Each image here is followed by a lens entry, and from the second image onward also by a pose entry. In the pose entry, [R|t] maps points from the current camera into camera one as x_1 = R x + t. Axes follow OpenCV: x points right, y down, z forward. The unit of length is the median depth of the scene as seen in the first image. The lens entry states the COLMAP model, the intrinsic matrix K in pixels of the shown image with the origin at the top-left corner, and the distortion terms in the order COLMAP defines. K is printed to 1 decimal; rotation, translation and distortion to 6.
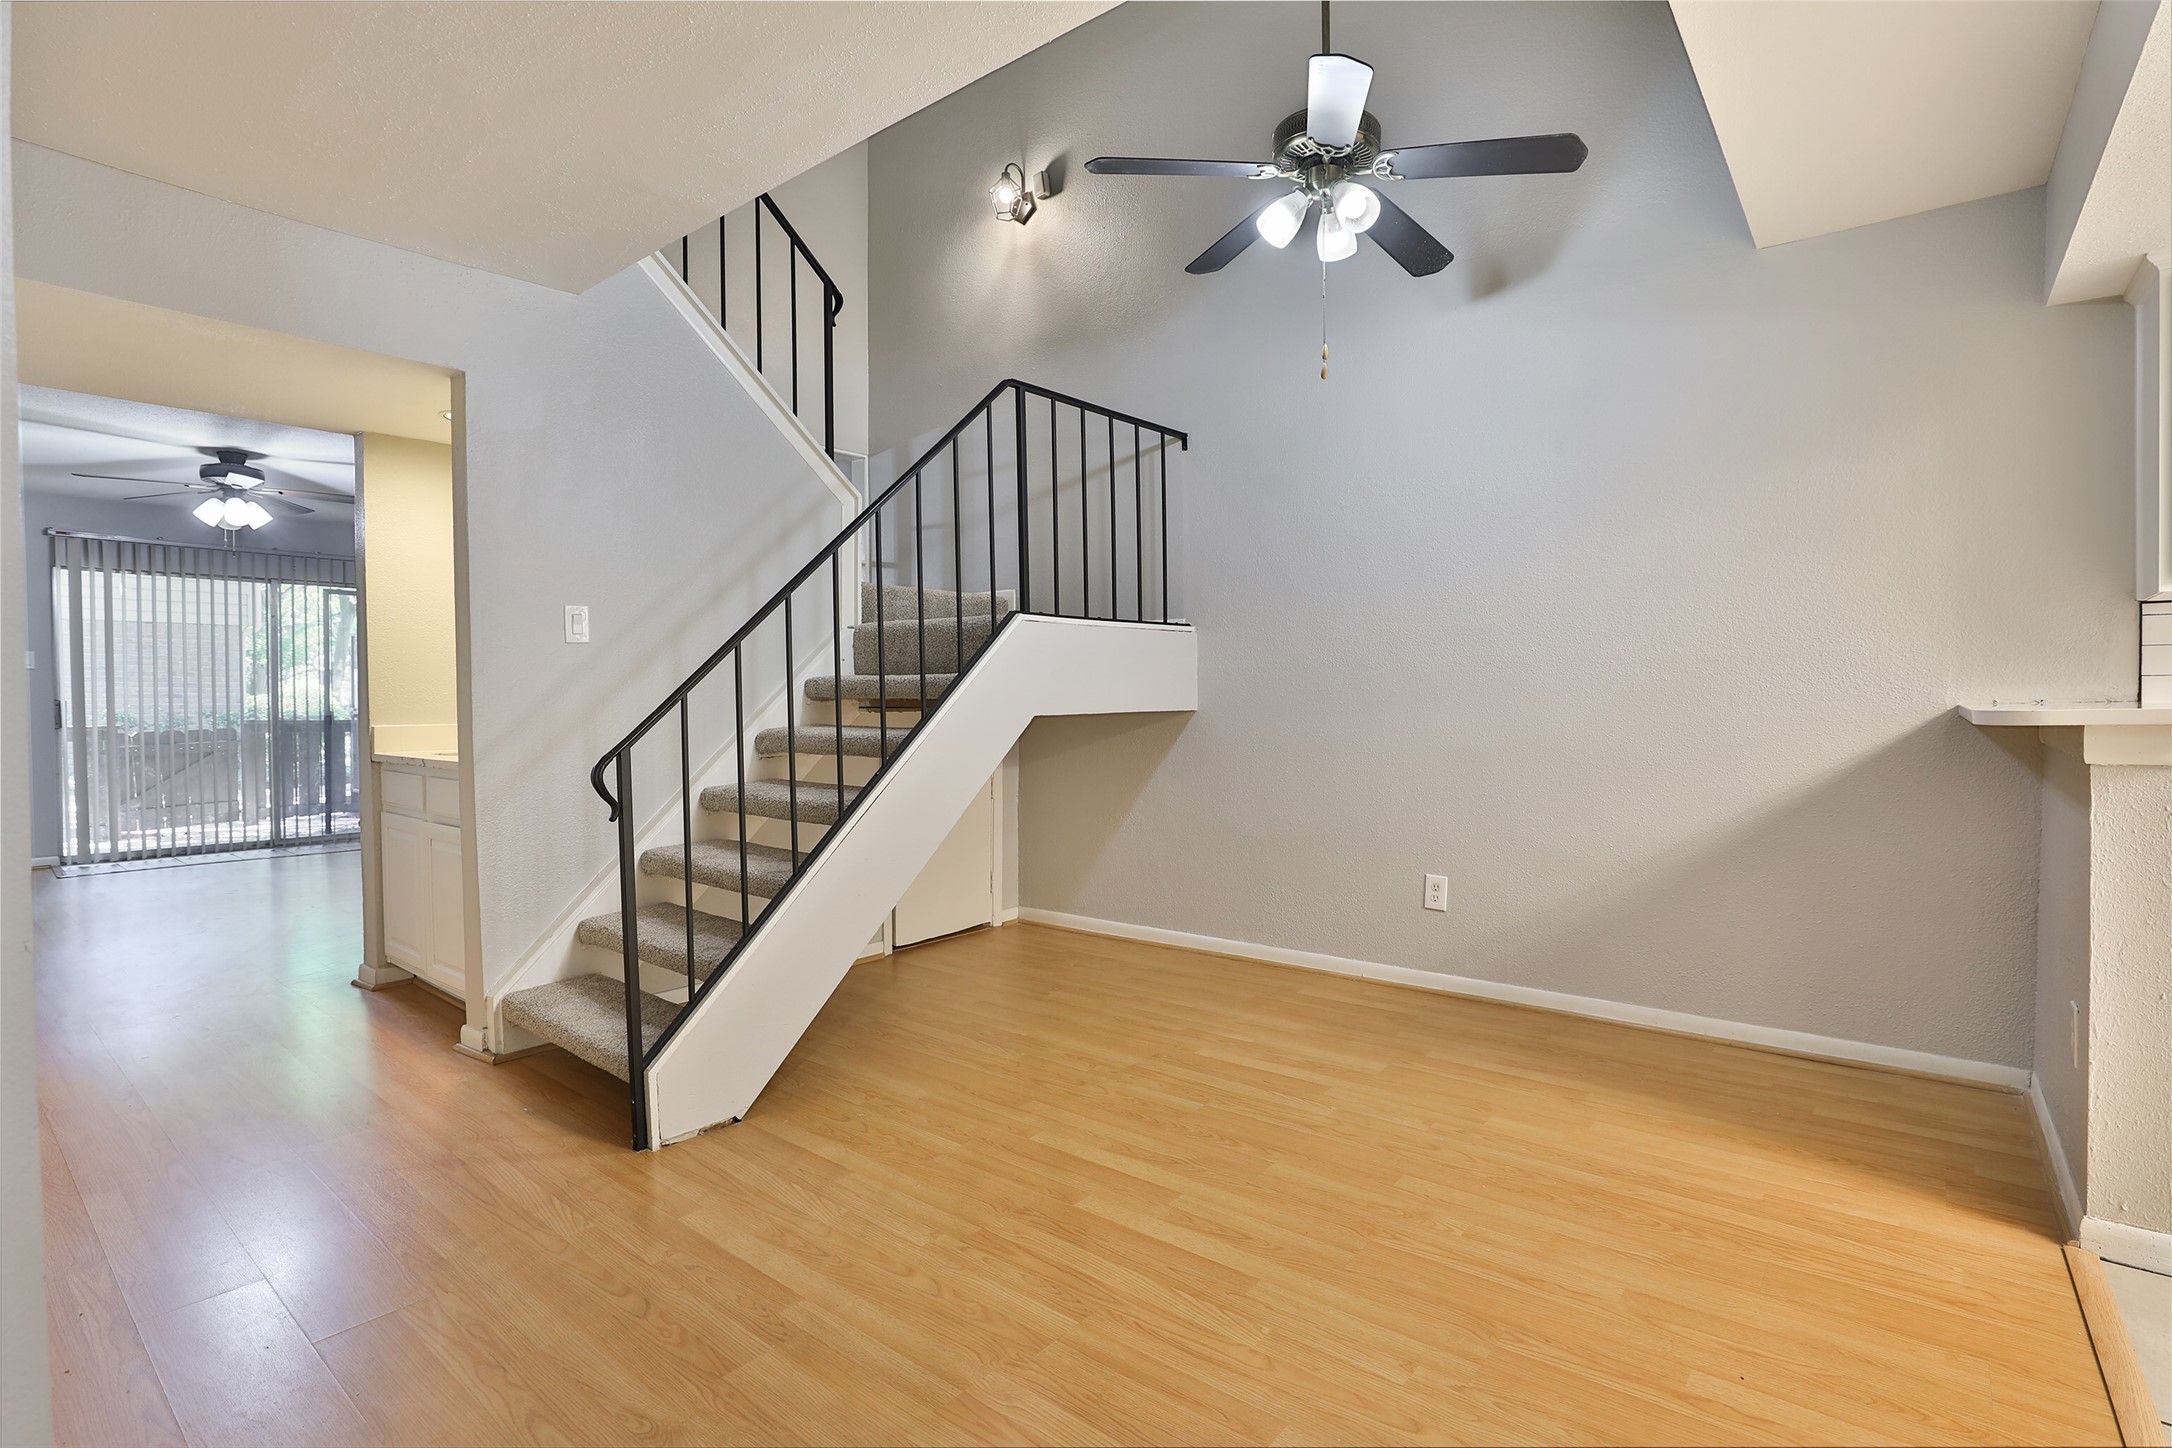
lens RADIAL K [[1044.9, 0, 1089.4], [0, 1044.9, 717.0], [0, 0, 1]] dist [-0.046581, 0.013260]
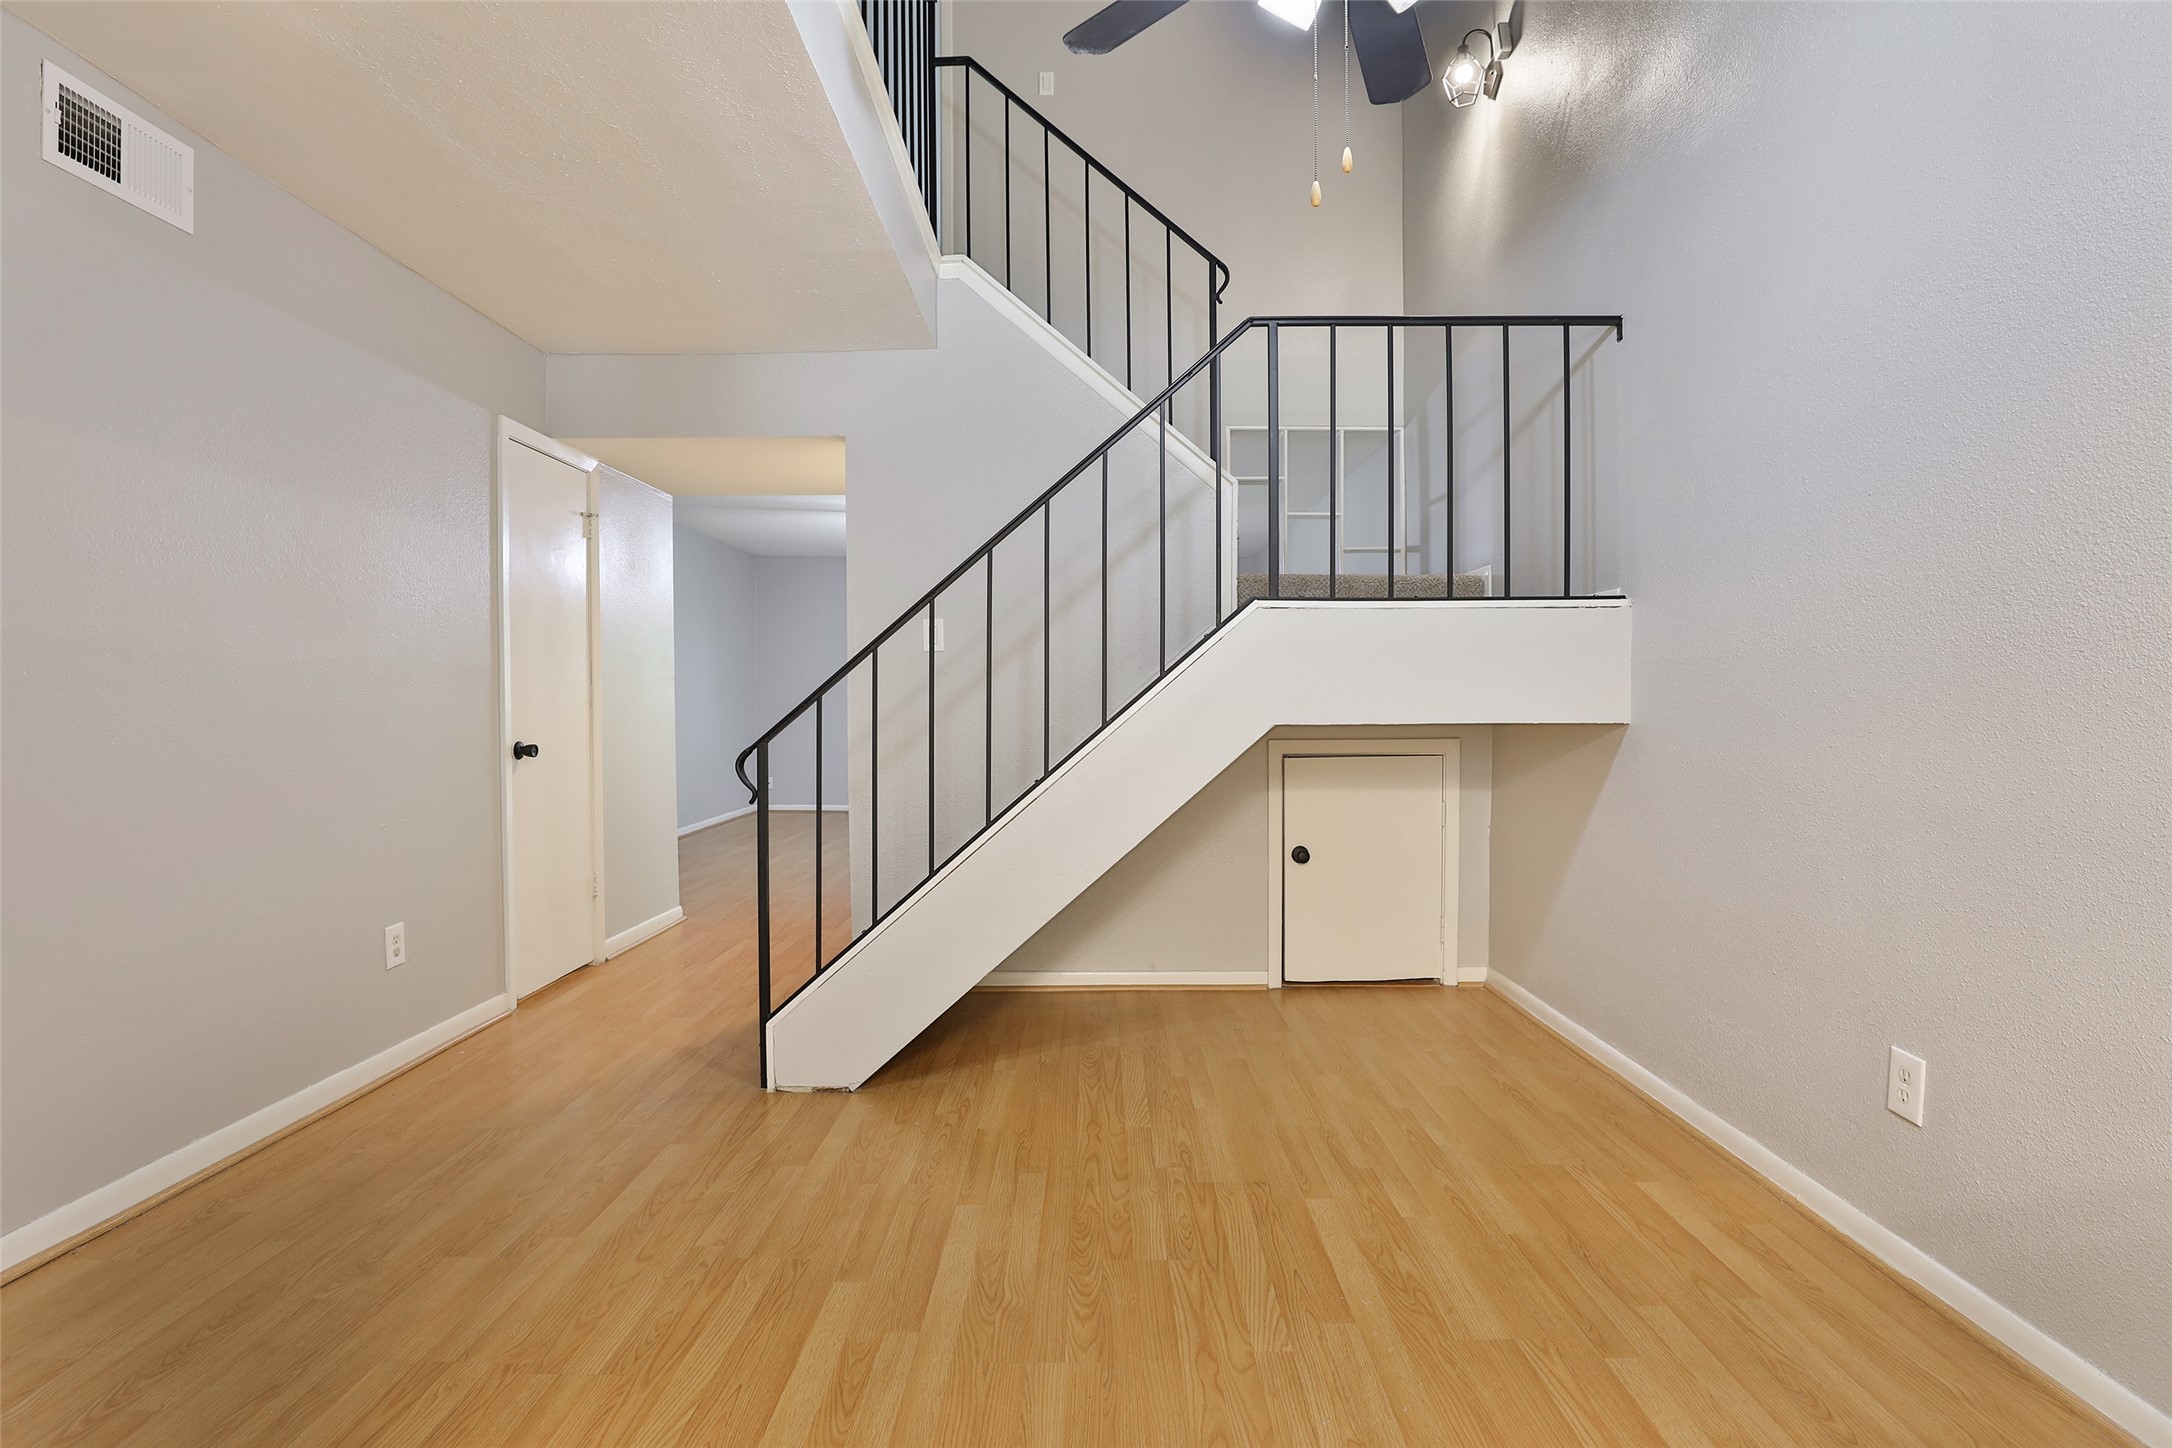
lens RADIAL K [[1044.9, 0, 1089.4], [0, 1044.9, 717.0], [0, 0, 1]] dist [-0.046581, 0.013260]
pose [[0.630814, 0.018543, -0.775713, 0.445586], [-0.019093, 0.999783, 0.008373, -0.010501], [0.775699, 0.009529, 0.631031, 0.346515]]
